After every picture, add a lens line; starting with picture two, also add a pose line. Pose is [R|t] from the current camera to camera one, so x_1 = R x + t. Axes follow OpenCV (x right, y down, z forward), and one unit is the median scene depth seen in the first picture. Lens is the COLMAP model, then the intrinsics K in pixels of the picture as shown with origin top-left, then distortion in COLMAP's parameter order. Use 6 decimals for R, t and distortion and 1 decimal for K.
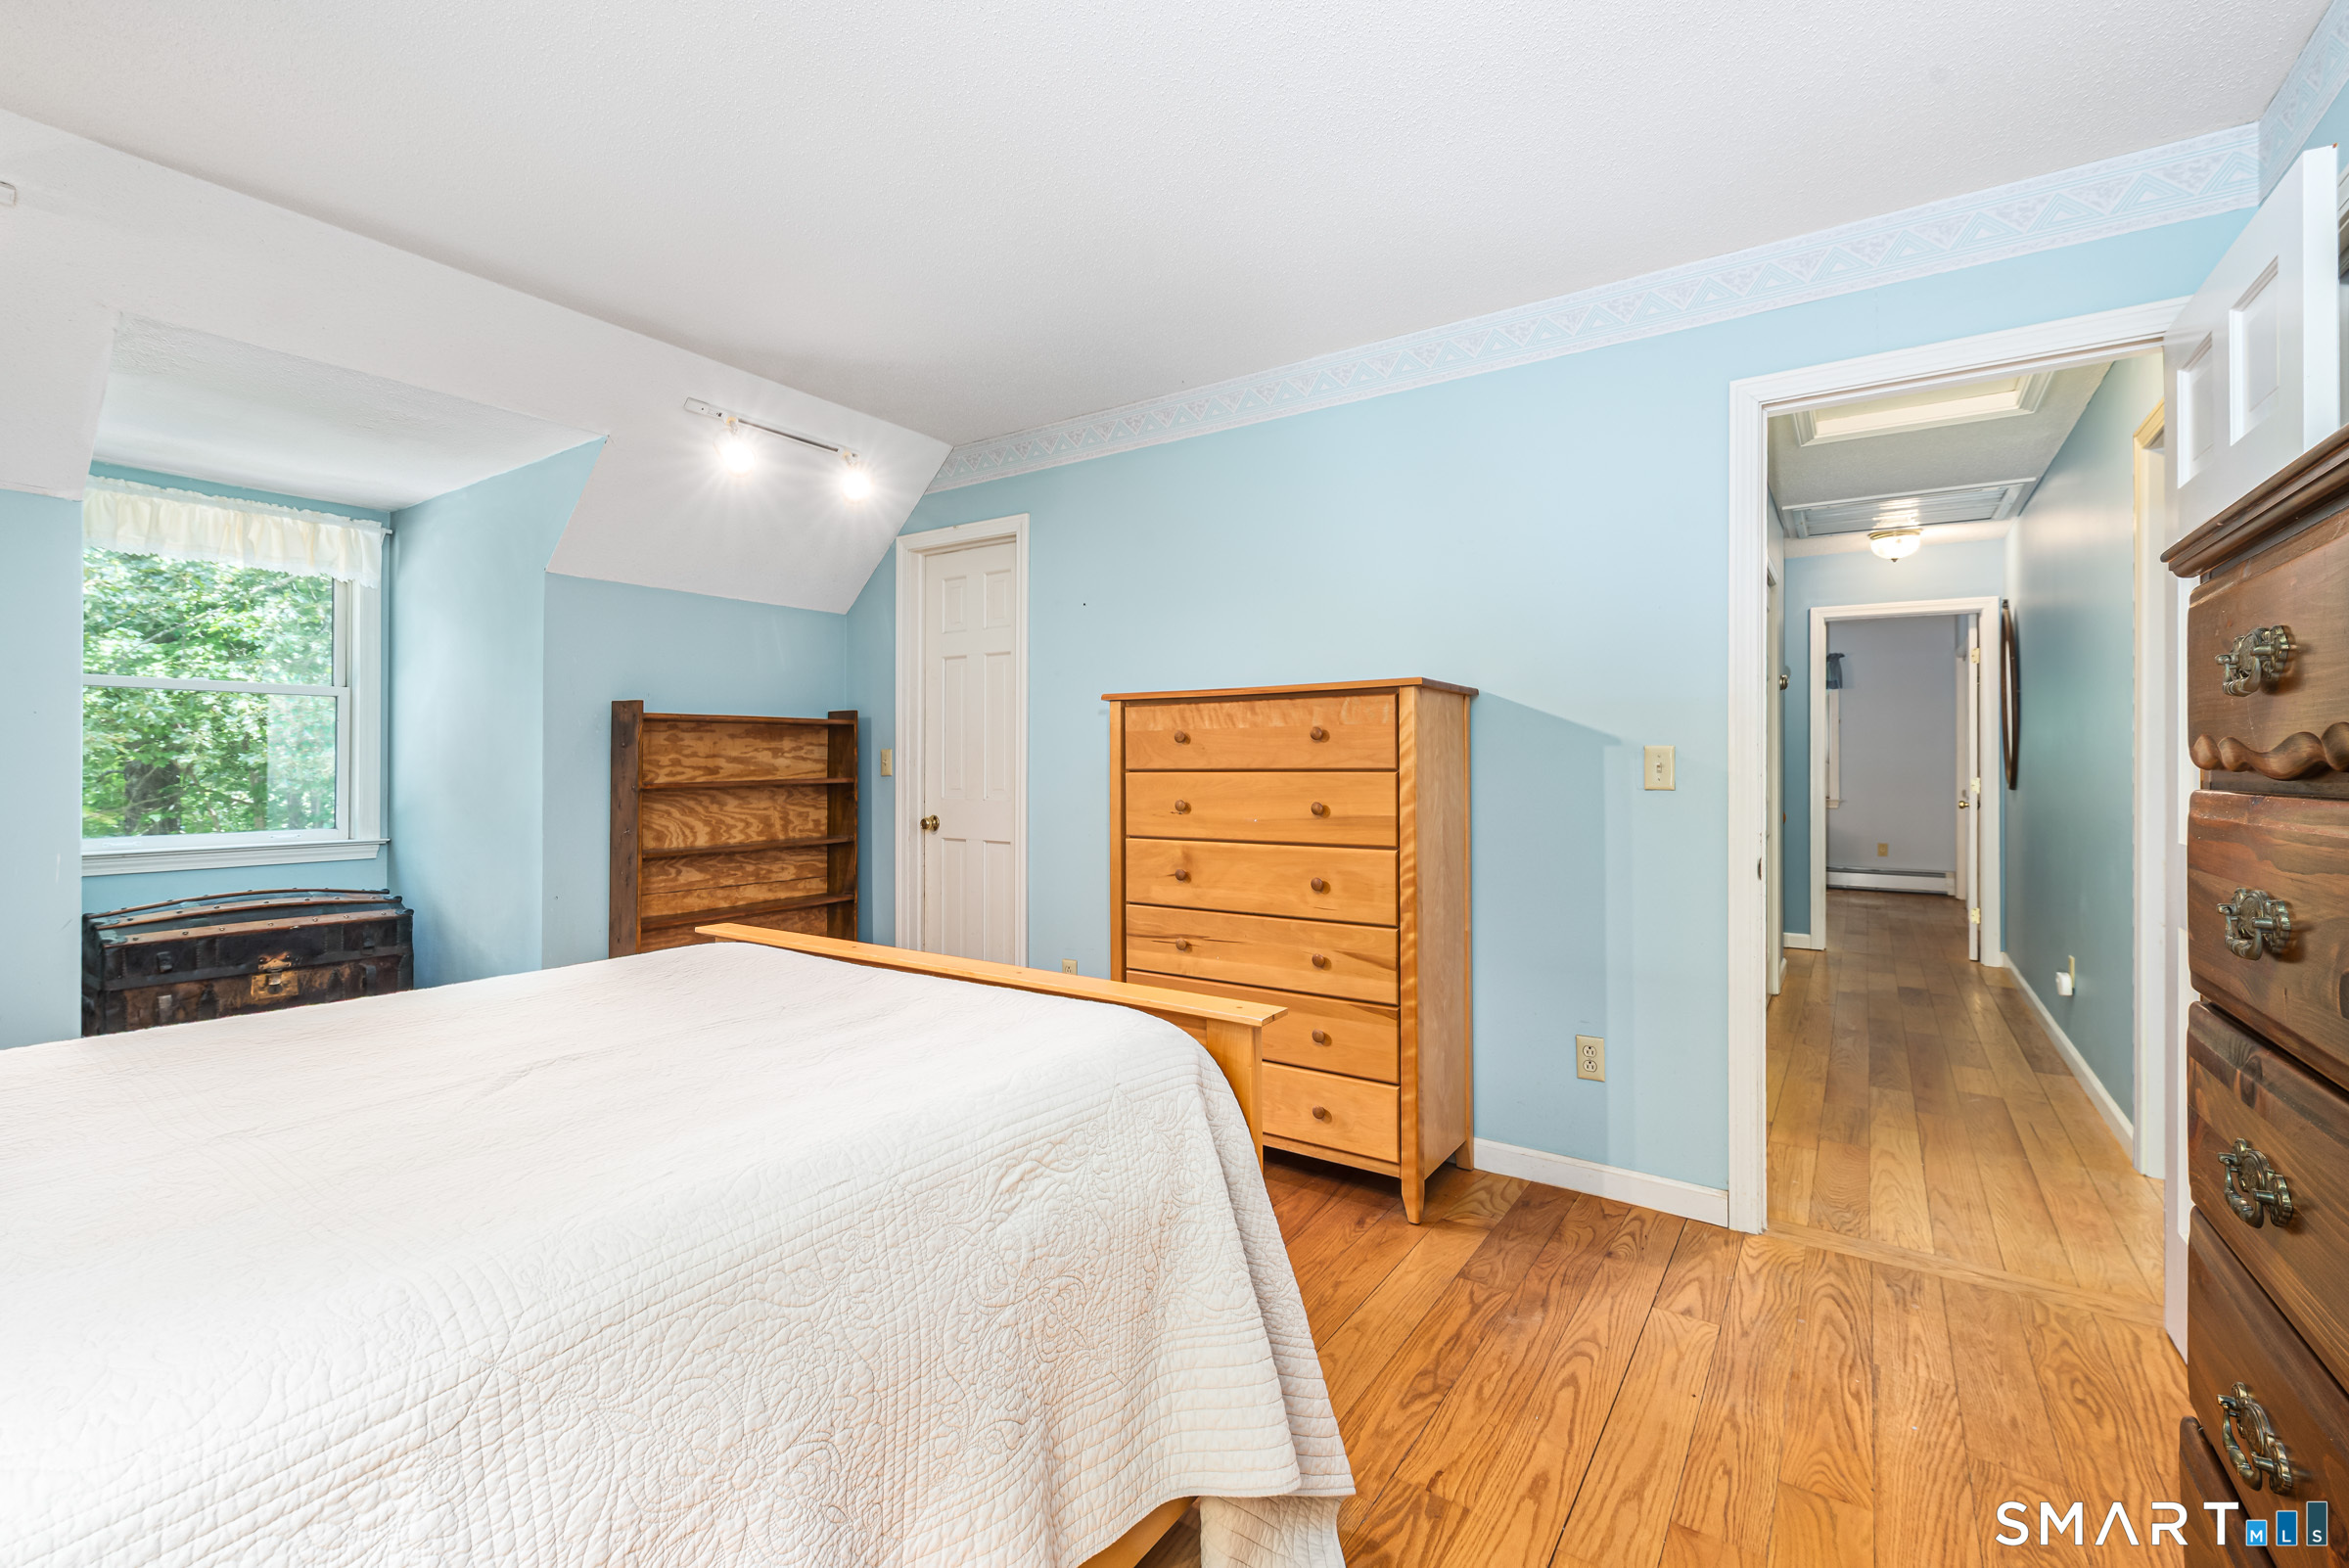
lens RADIAL K [[1017.7, 0, 1176.1], [0, 1017.7, 768.6], [0, 0, 1]] dist [0.003779, 0.000217]
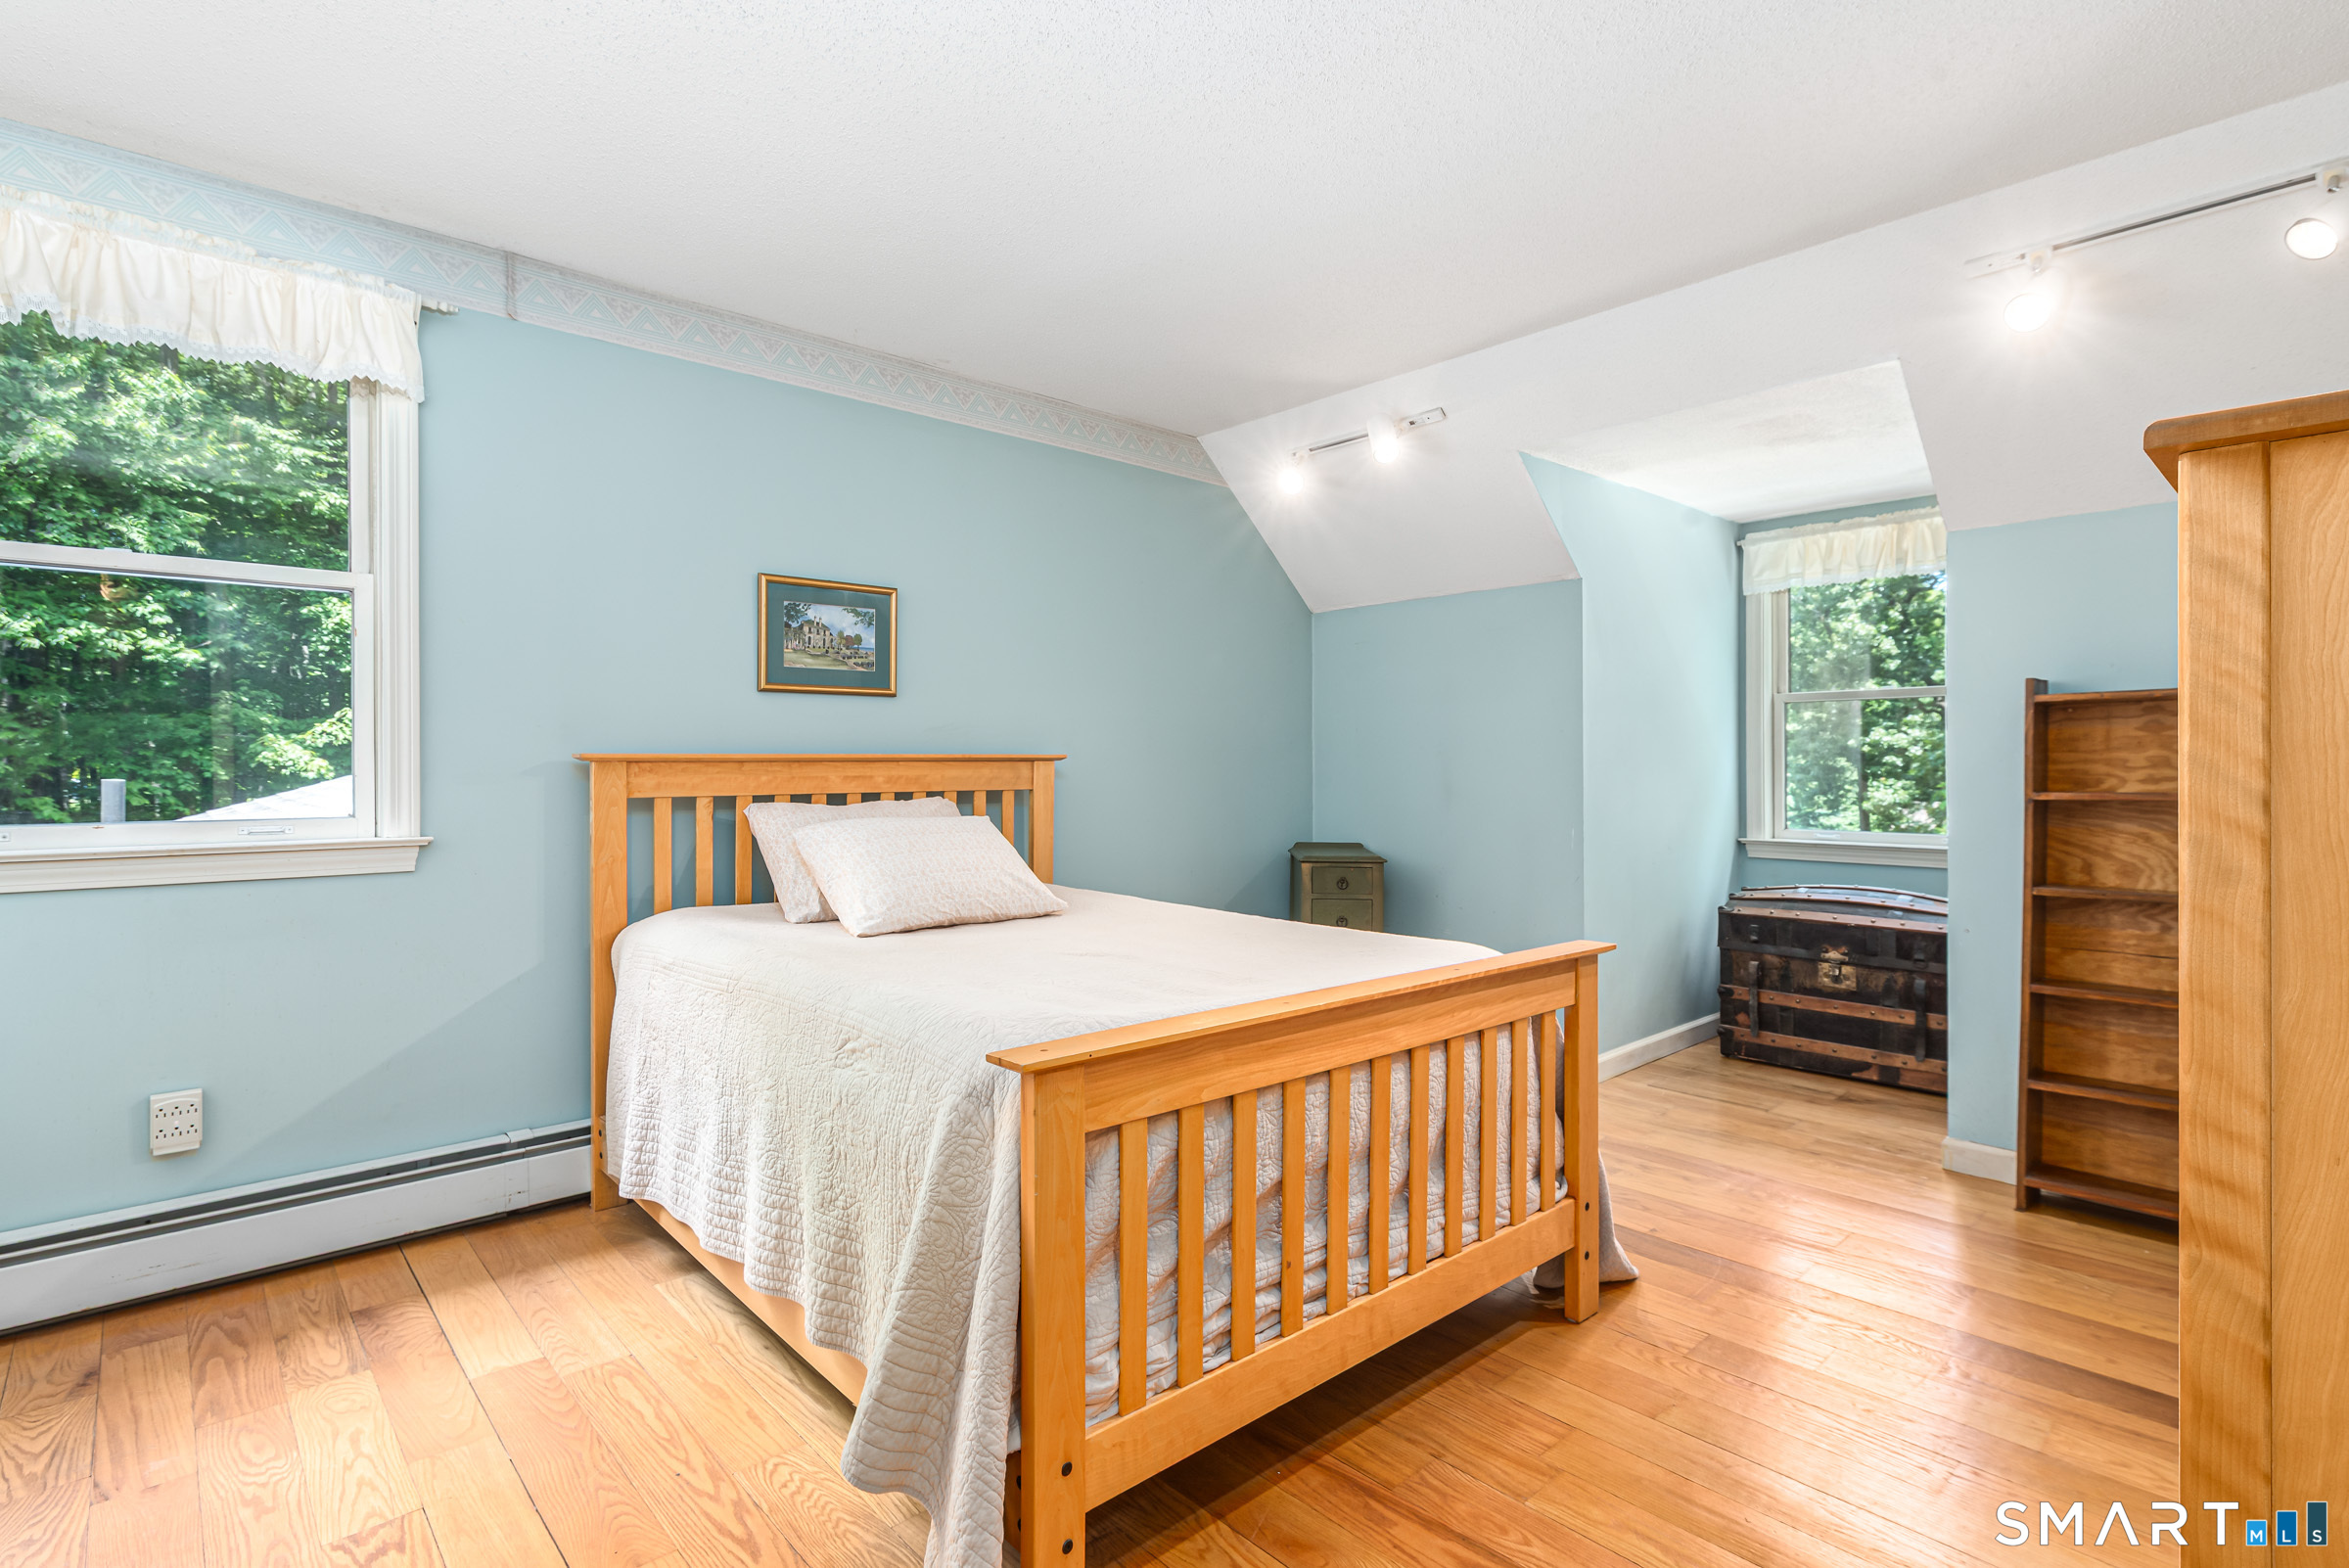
lens RADIAL K [[1171.5, 0, 1173.7], [0, 1171.5, 781.4], [0, 0, 1]] dist [0.000716, -0.000190]
pose [[-0.256276, 0.009499, -0.966557, 0.436182], [-0.002493, 0.999942, 0.010488, 0.000052], [0.966600, 0.005098, -0.256237, 0.610876]]
